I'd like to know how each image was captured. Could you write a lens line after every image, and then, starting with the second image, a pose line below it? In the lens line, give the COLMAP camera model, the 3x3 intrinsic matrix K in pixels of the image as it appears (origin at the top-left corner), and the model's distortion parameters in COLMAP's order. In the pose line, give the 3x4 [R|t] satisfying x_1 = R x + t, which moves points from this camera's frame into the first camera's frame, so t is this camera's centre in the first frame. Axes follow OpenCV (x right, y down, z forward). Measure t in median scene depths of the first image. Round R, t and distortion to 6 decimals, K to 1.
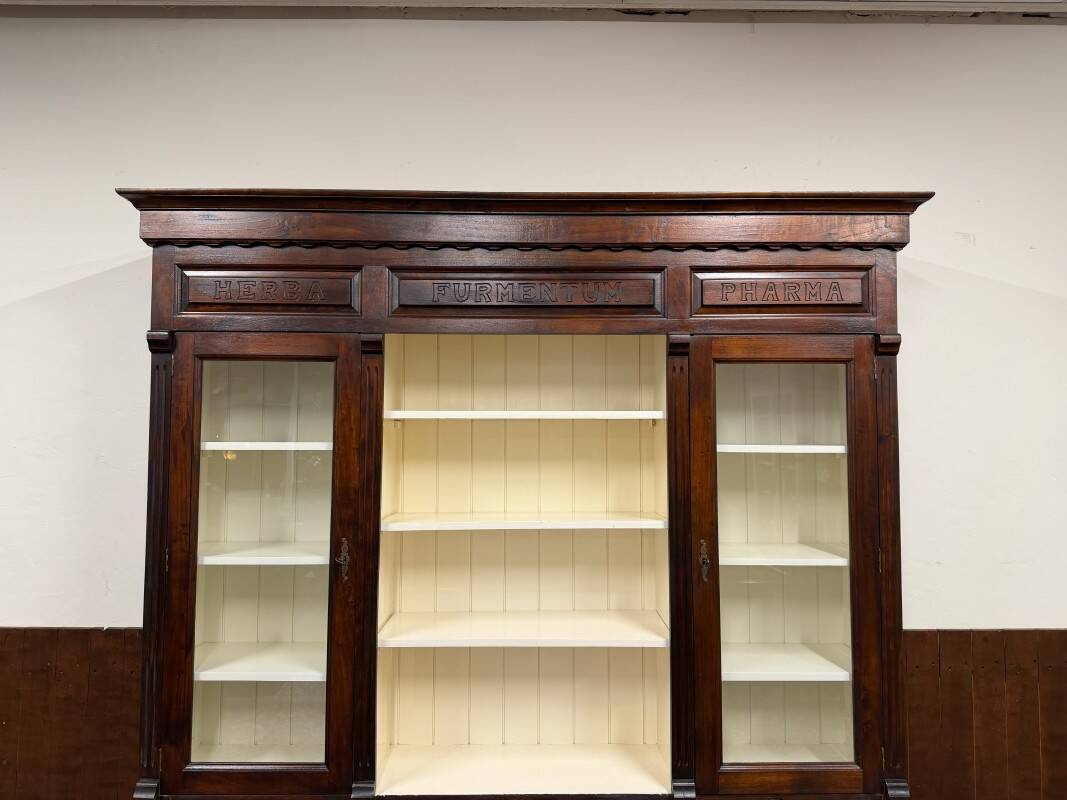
lens RADIAL K [[739.7, 0, 534.8], [0, 739.7, 404.8], [0, 0, 1]] dist [0.034429, -0.043500]
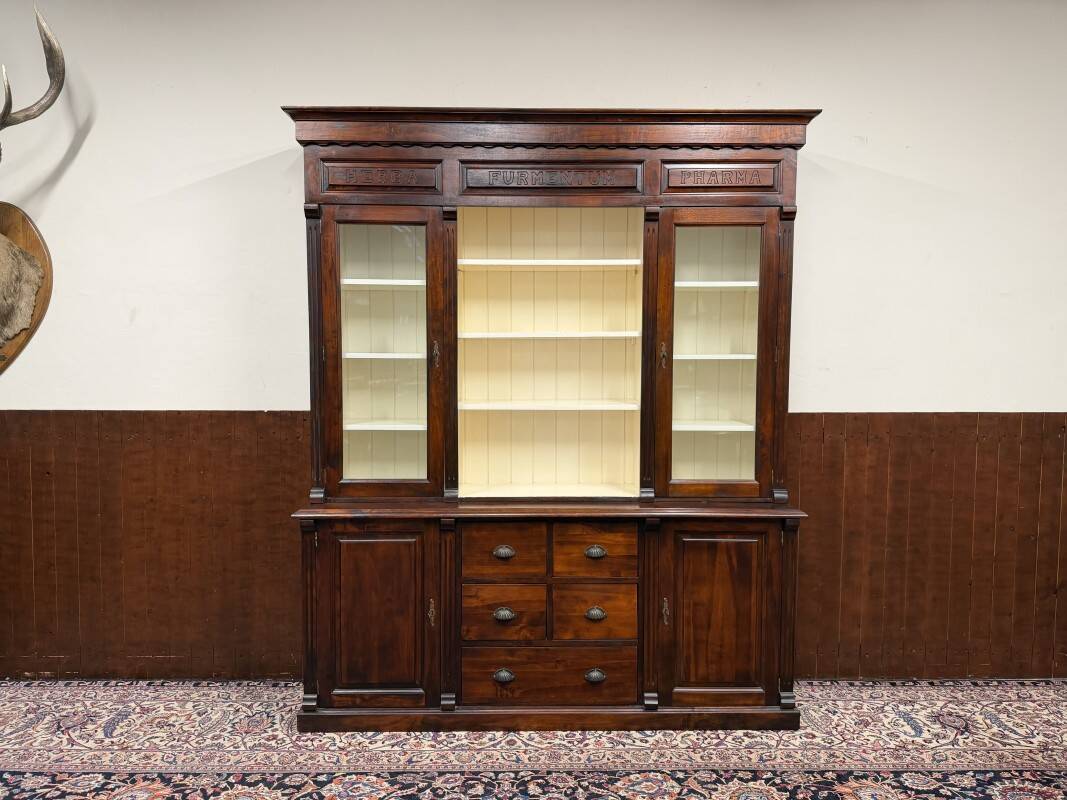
lens RADIAL K [[739.7, 0, 536.2], [0, 739.7, 406.1], [0, 0, 1]] dist [0.034429, -0.043500]
pose [[0.999964, -0.000423, 0.008447, -0.056286], [-0.000618, 0.992419, 0.122897, 0.123617], [-0.008435, -0.122897, 0.992384, -0.556205]]
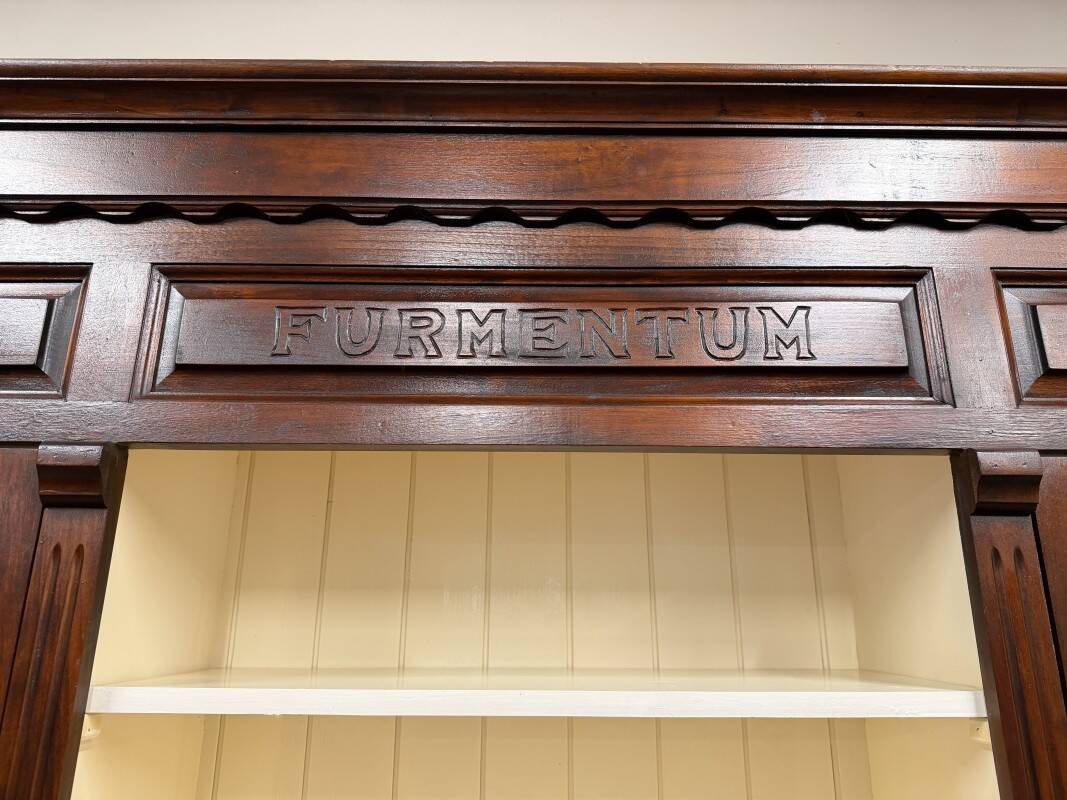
lens RADIAL K [[739.7, 0, 539.6], [0, 739.7, 401.0], [0, 0, 1]] dist [0.034429, -0.043500]
pose [[0.999922, 0.001871, -0.012356, -0.007962], [-0.004852, 0.969285, -0.245891, -0.033164], [0.011516, 0.245932, 0.969219, 0.664385]]
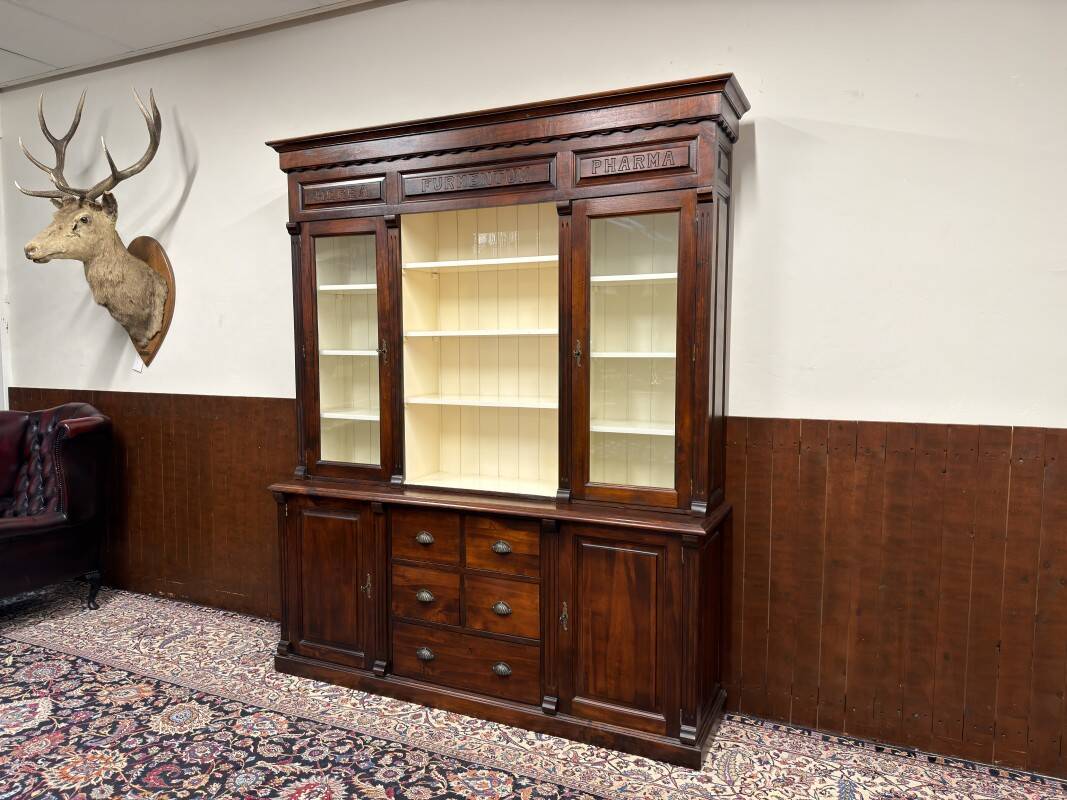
lens RADIAL K [[739.7, 0, 547.2], [0, 739.7, 399.5], [0, 0, 1]] dist [0.034429, -0.043500]
pose [[0.909575, 0.028052, -0.414593, 0.786051], [0.027031, 0.991611, 0.126399, 0.110949], [0.414660, -0.126176, 0.901186, -0.394005]]
